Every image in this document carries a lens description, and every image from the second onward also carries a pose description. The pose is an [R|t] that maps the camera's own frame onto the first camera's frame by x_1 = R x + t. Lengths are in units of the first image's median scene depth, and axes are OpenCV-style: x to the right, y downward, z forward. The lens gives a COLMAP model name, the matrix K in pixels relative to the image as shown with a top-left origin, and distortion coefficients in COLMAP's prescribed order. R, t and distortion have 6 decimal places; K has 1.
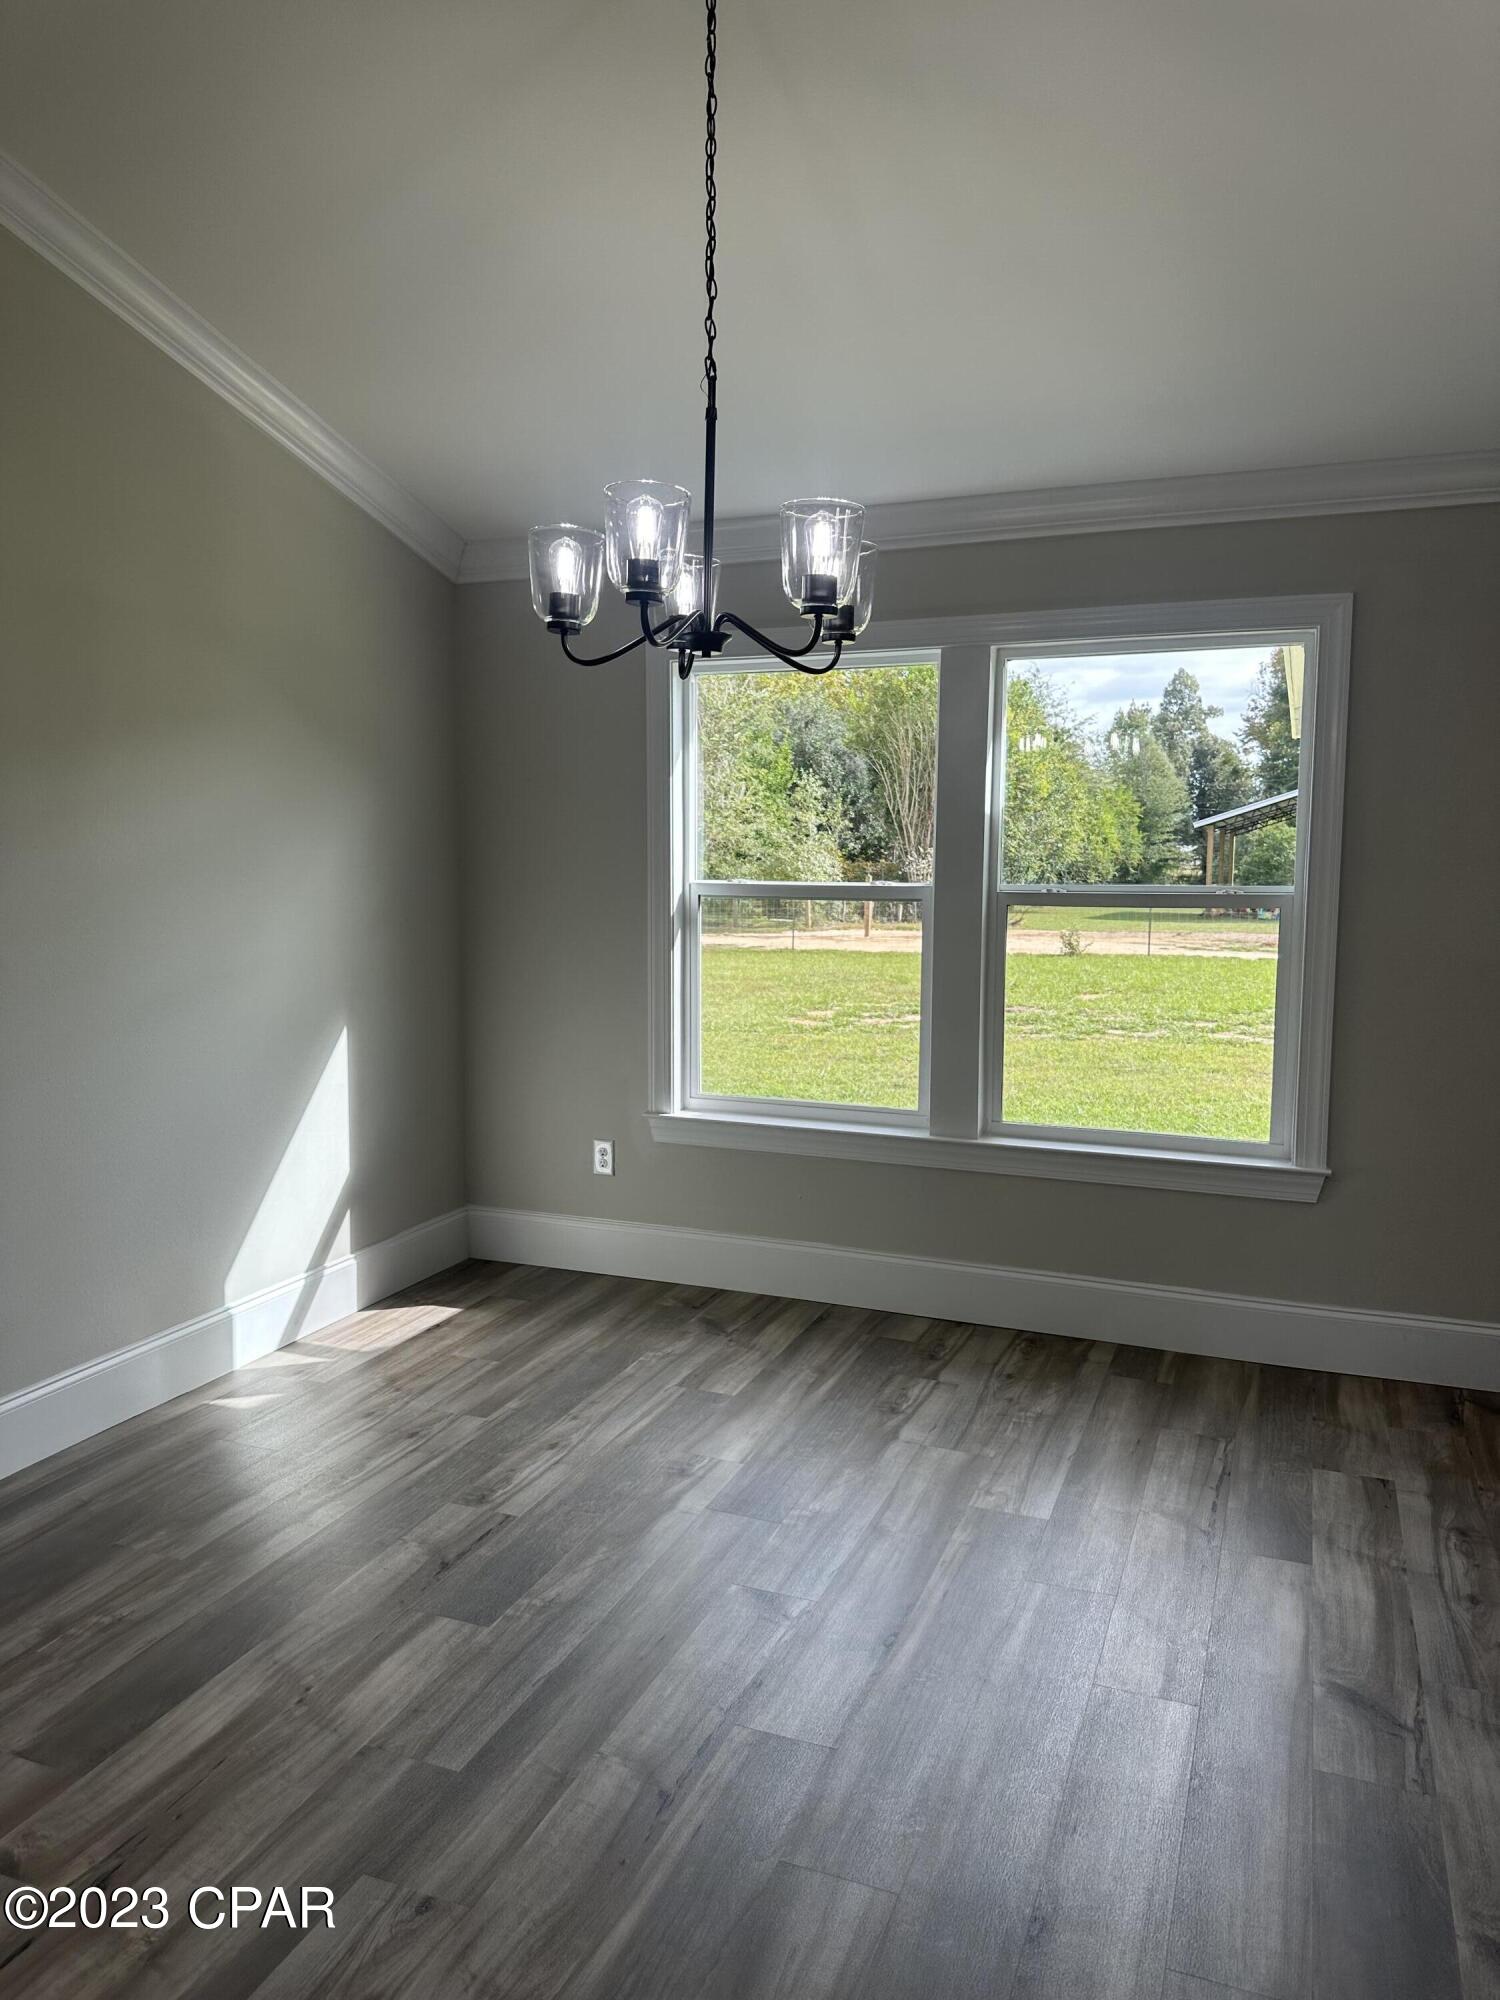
lens RADIAL K [[1387.7, 0, 735.8], [0, 1387.7, 997.2], [0, 0, 1]] dist [0.088972, -0.199649]
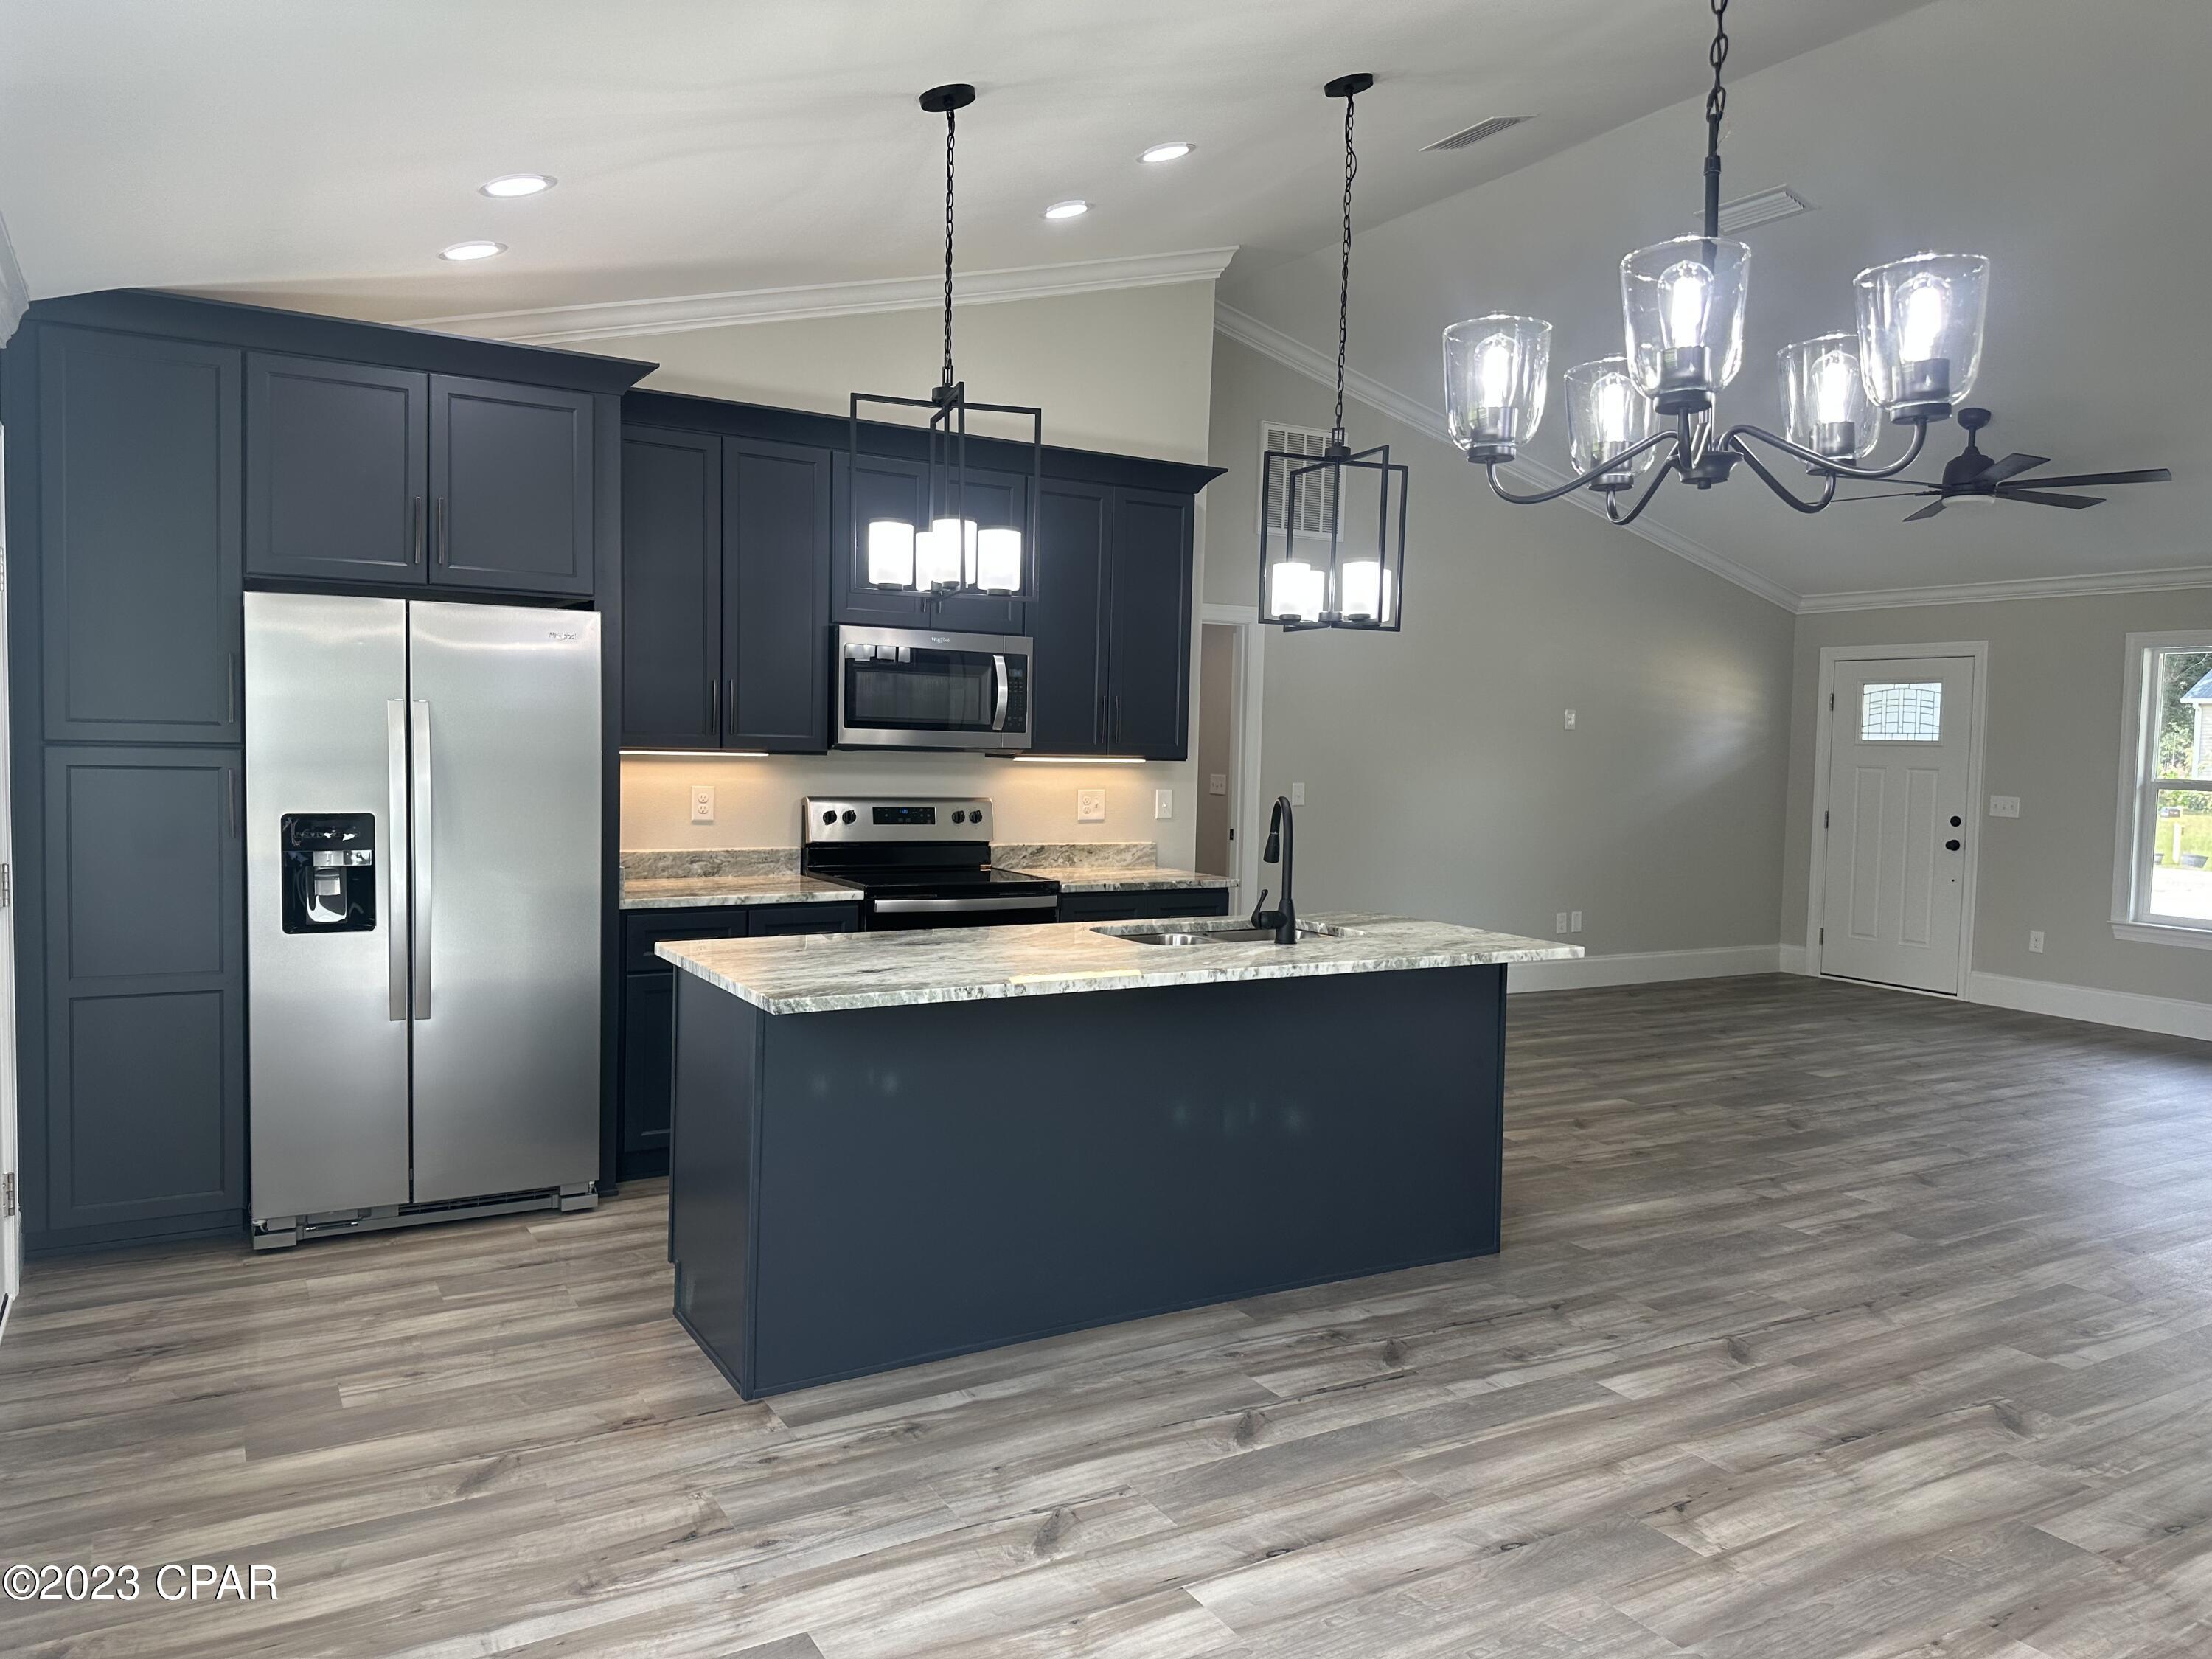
lens RADIAL K [[1566.6, 0, 1106.0], [0, 1566.6, 829.5], [0, 0, 1]] dist [0.084426, -0.117612]
pose [[-0.796321, -0.057485, 0.602137, -0.150190], [0.035498, 0.989317, 0.141395, -0.104810], [-0.603832, 0.133970, -0.785773, 0.987181]]
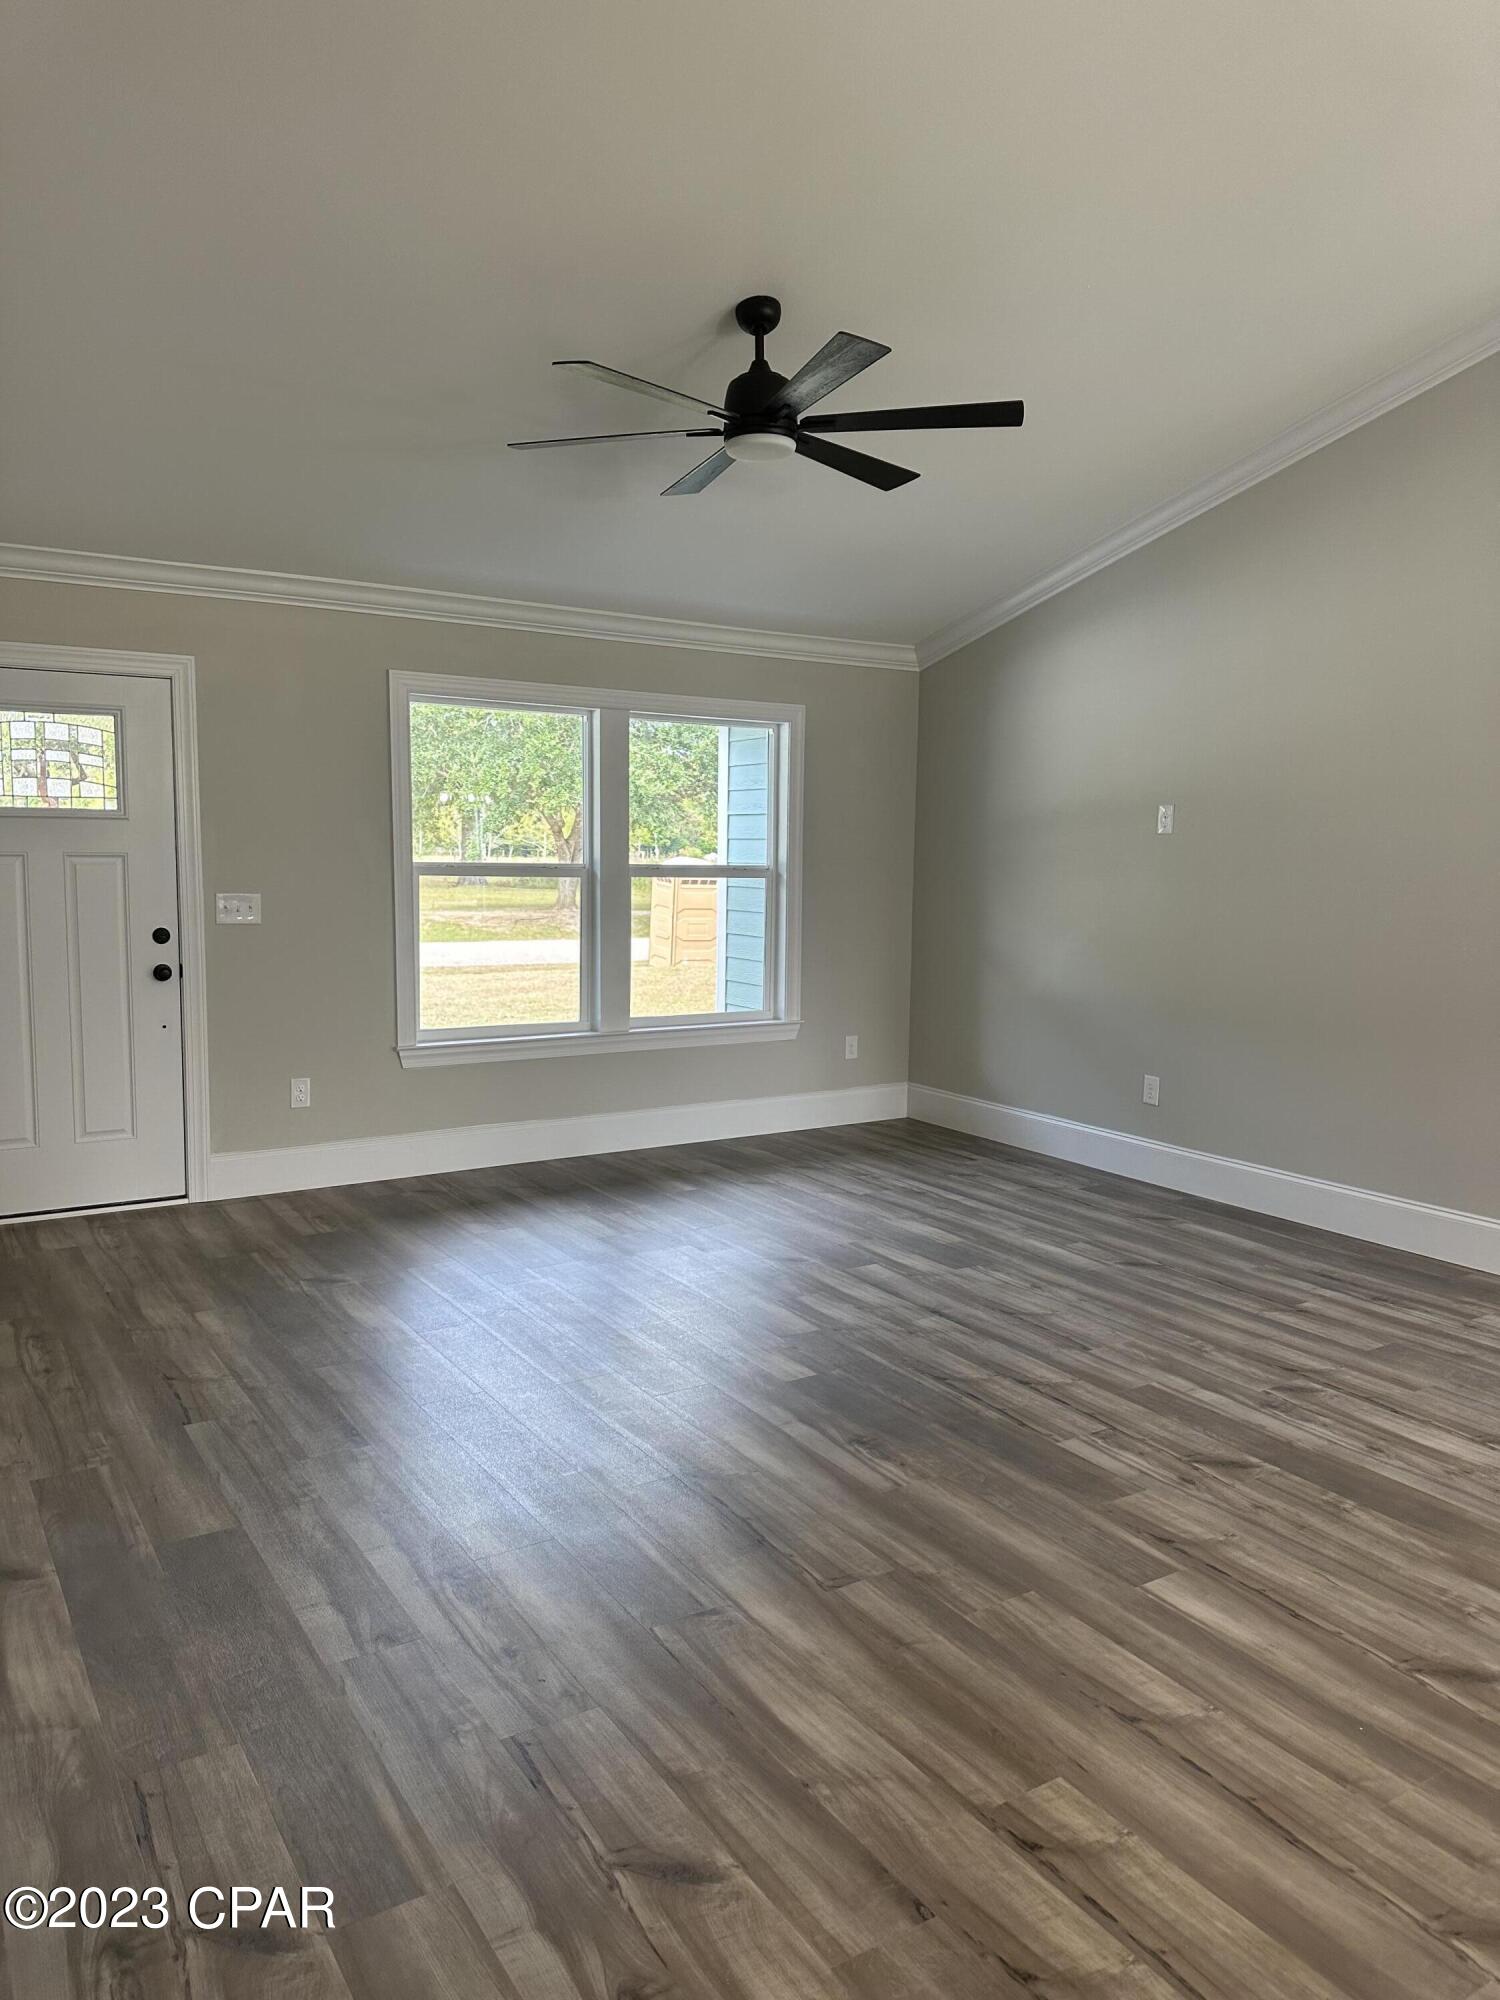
lens RADIAL K [[1416.9, 0, 750.0], [0, 1416.9, 1000.0], [0, 0, 1]] dist [0.020328, -0.046359]
pose [[-0.585295, 0.075013, -0.807343, 0.921020], [-0.094739, 0.982564, 0.159976, 0.035259], [0.805266, 0.170120, -0.567983, -0.255026]]
